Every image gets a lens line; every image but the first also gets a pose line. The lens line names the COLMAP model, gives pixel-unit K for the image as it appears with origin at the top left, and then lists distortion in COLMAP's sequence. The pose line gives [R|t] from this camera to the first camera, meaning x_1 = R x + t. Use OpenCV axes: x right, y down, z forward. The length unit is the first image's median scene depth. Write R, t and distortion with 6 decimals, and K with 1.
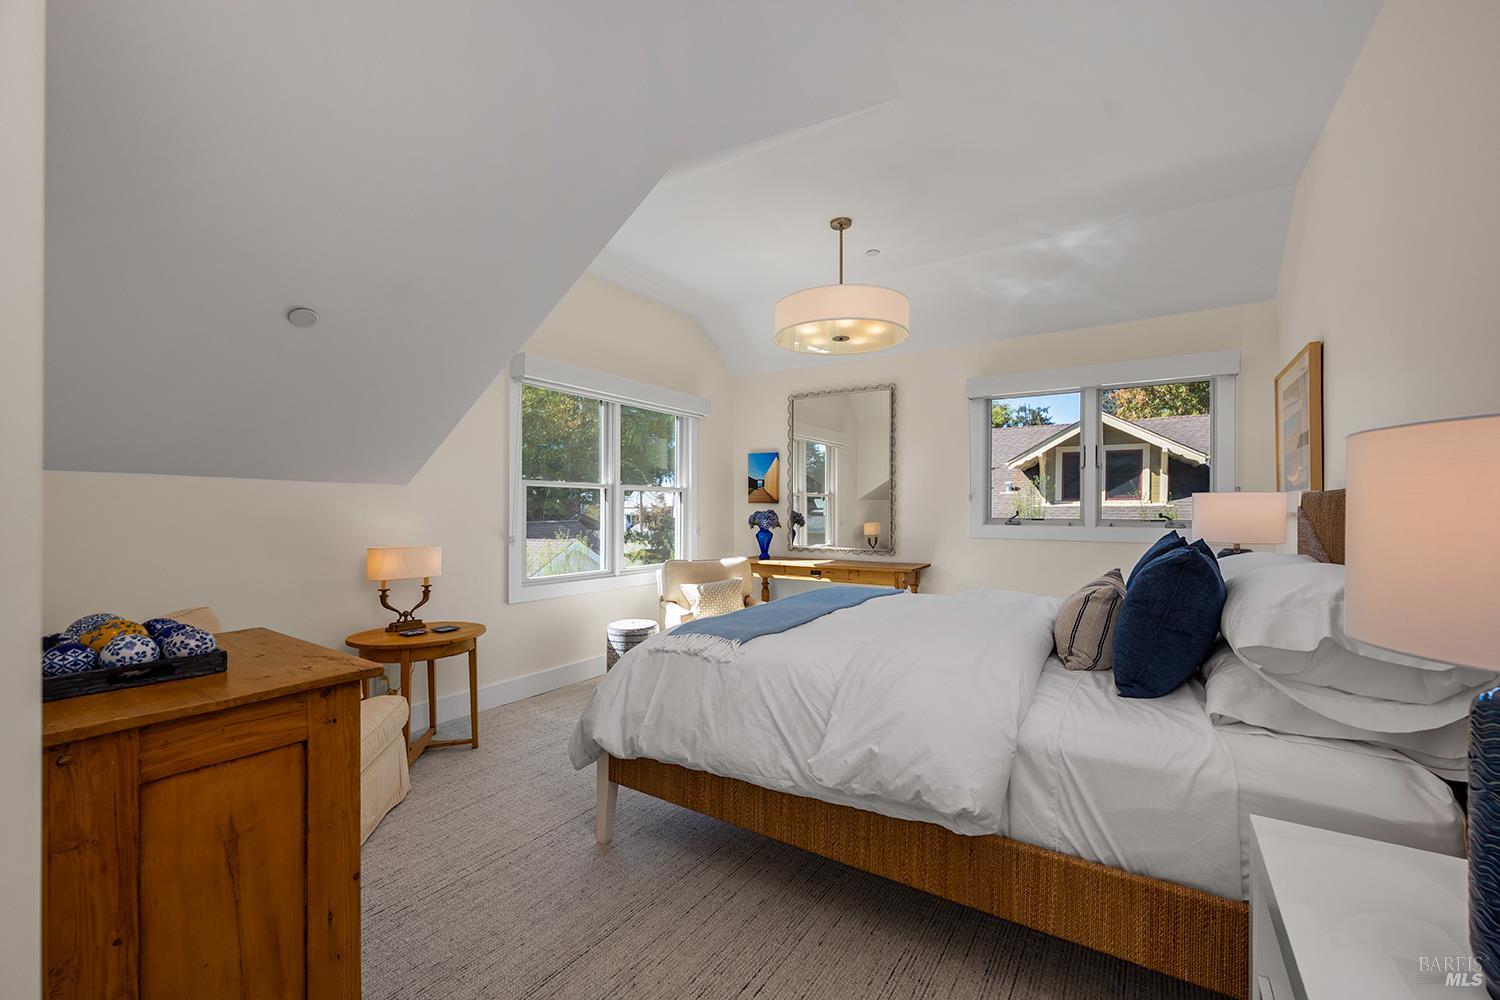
lens RADIAL K [[612.0, 0, 746.4], [0, 612.0, 508.8], [0, 0, 1]] dist [-0.002896, -0.000171]
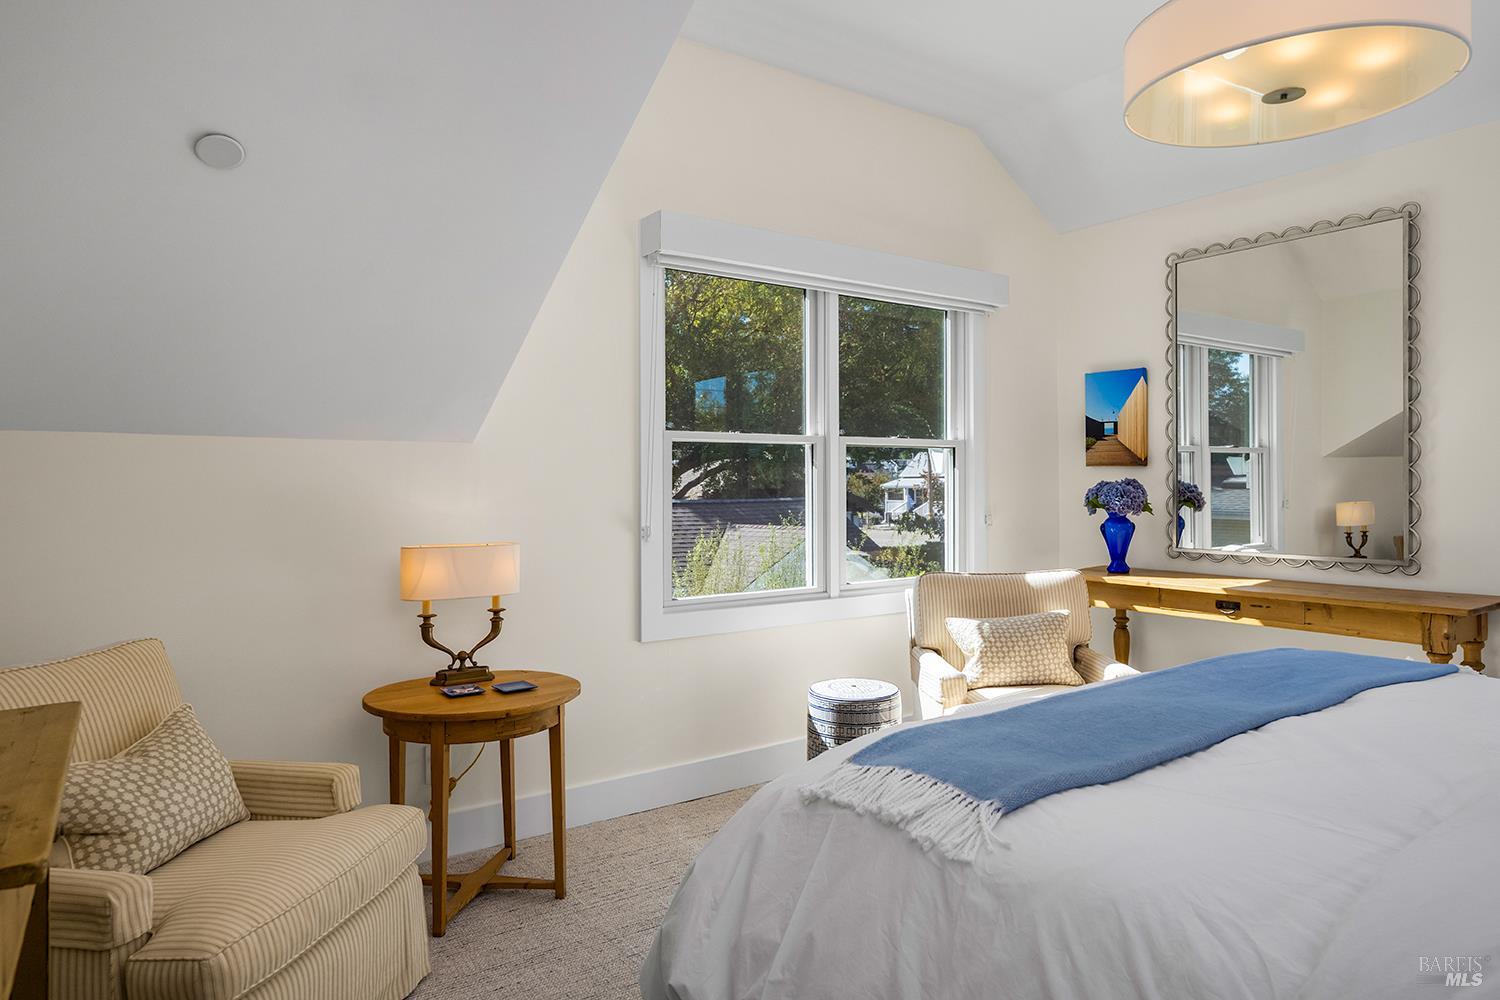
lens RADIAL K [[924.2, 0, 748.0], [0, 924.2, 483.9], [0, 0, 1]] dist [-0.005195, 0.003246]
pose [[0.931532, -0.006085, -0.363608, 0.030688], [0.007963, 0.999962, 0.003665, 0.000970], [0.363572, -0.006309, 0.931545, 0.211393]]
